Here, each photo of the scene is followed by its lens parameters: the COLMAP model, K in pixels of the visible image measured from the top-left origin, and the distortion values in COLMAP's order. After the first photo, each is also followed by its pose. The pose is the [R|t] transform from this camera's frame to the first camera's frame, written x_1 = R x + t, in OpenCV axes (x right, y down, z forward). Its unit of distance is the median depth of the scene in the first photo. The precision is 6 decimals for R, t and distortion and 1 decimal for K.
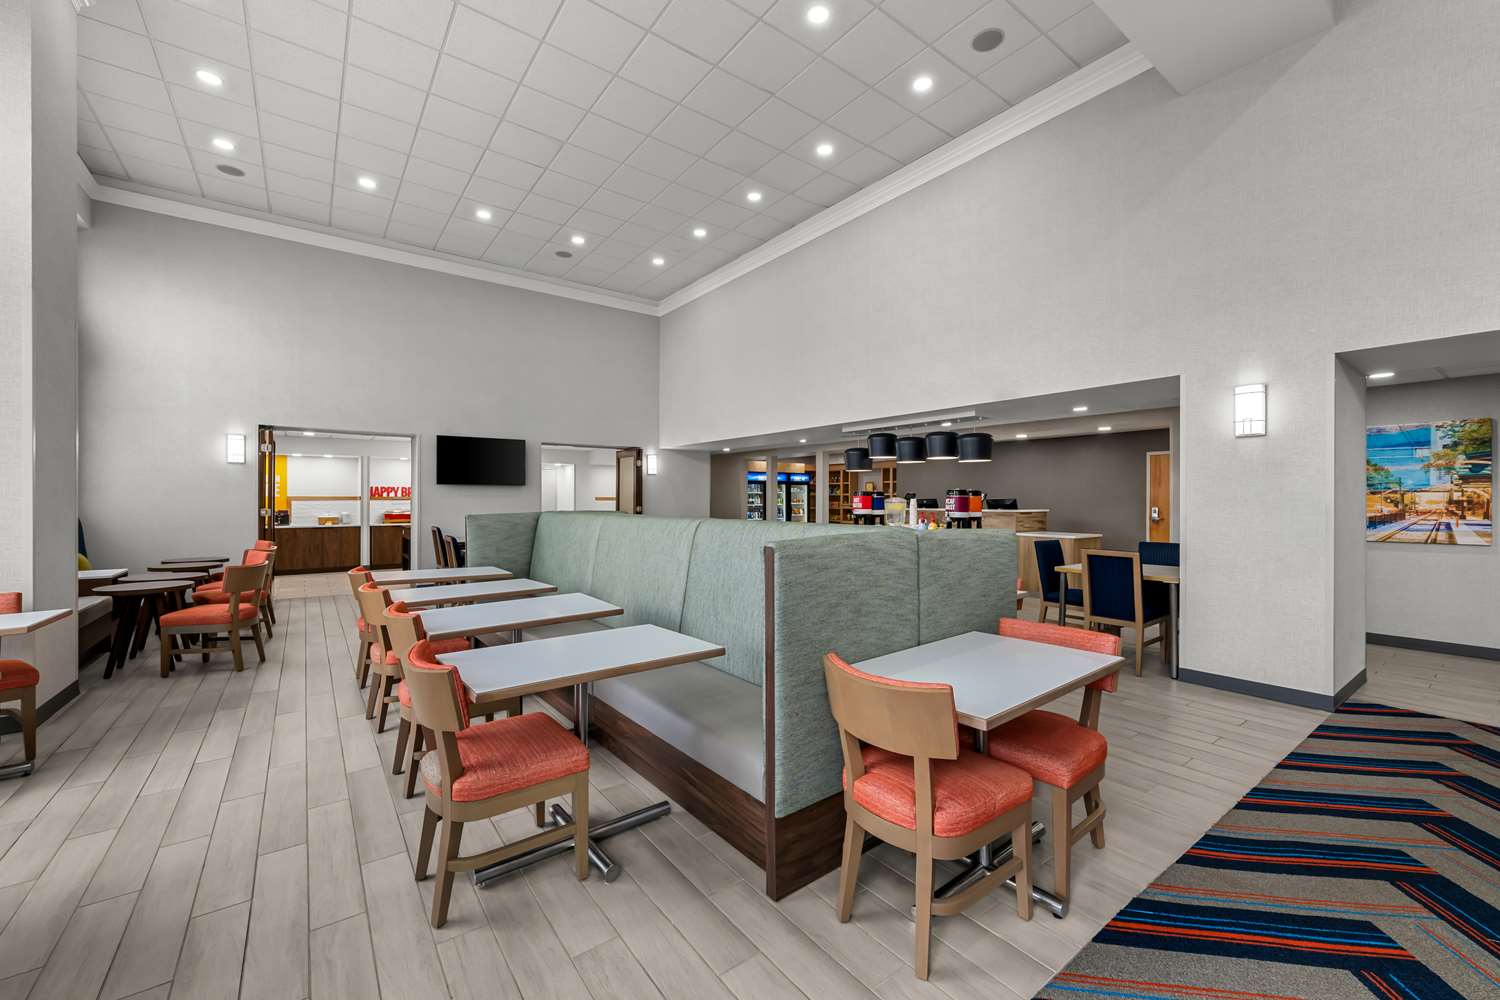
lens RADIAL K [[601.2, 0, 750.0], [0, 601.2, 500.0], [0, 0, 1]] dist [0.001388, 0.000188]
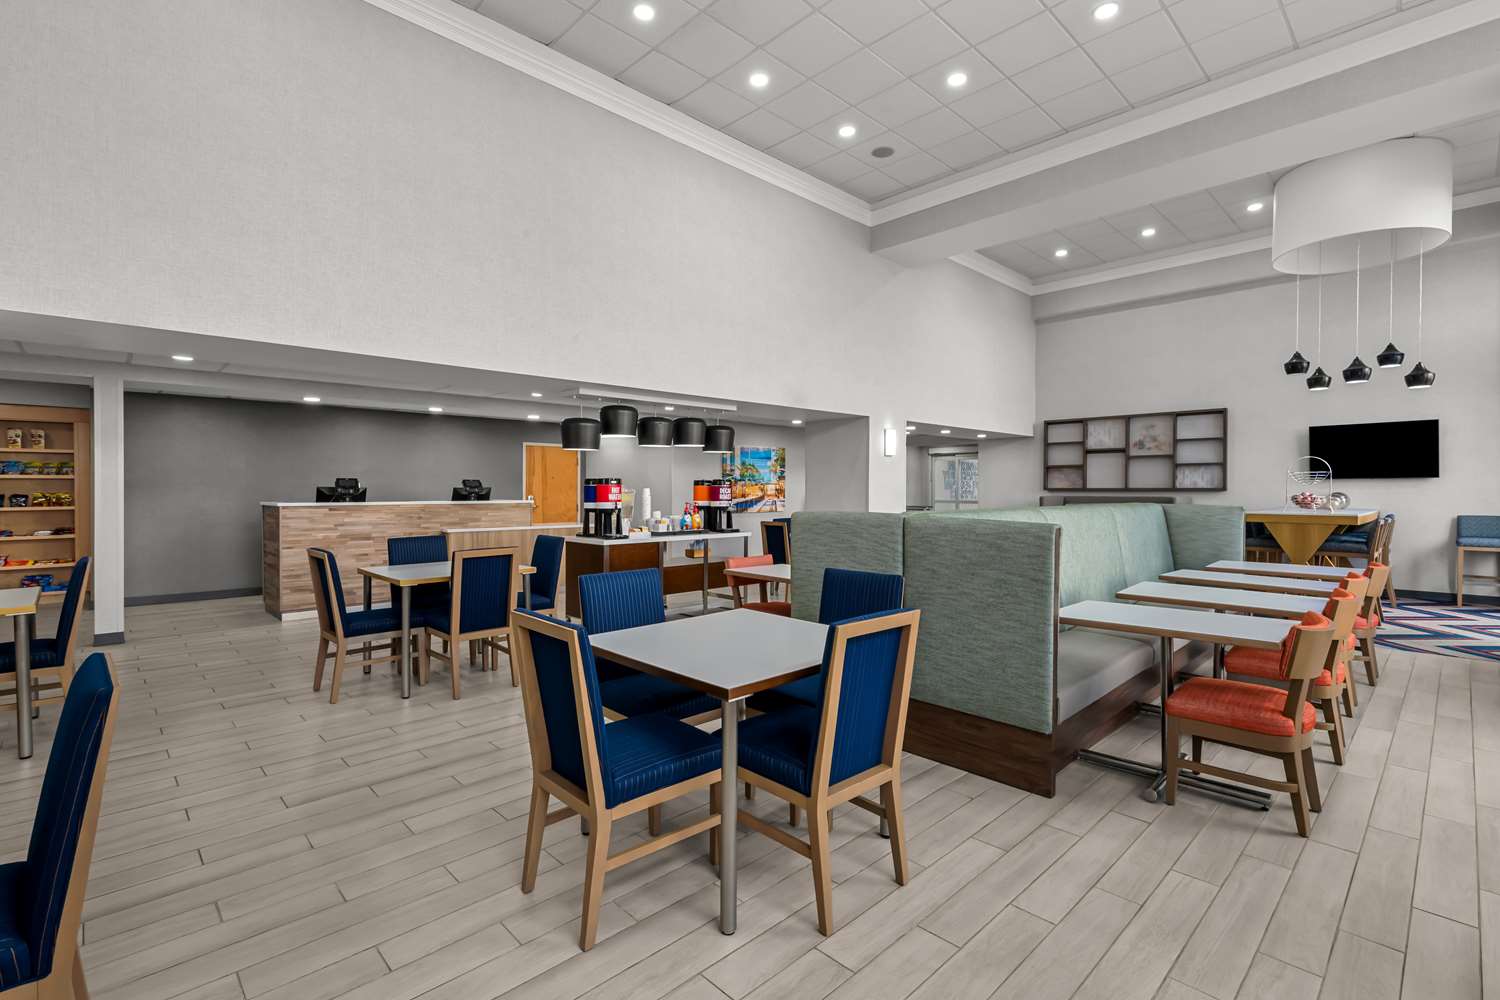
lens RADIAL K [[702.7, 0, 750.0], [0, 702.7, 500.0], [0, 0, 1]] dist [-0.001459, -0.000513]
pose [[-0.138344, -0.018016, 0.990220, -0.539904], [-0.000864, 0.999836, 0.018071, -0.002131], [-0.990384, 0.001644, -0.138337, 0.713389]]
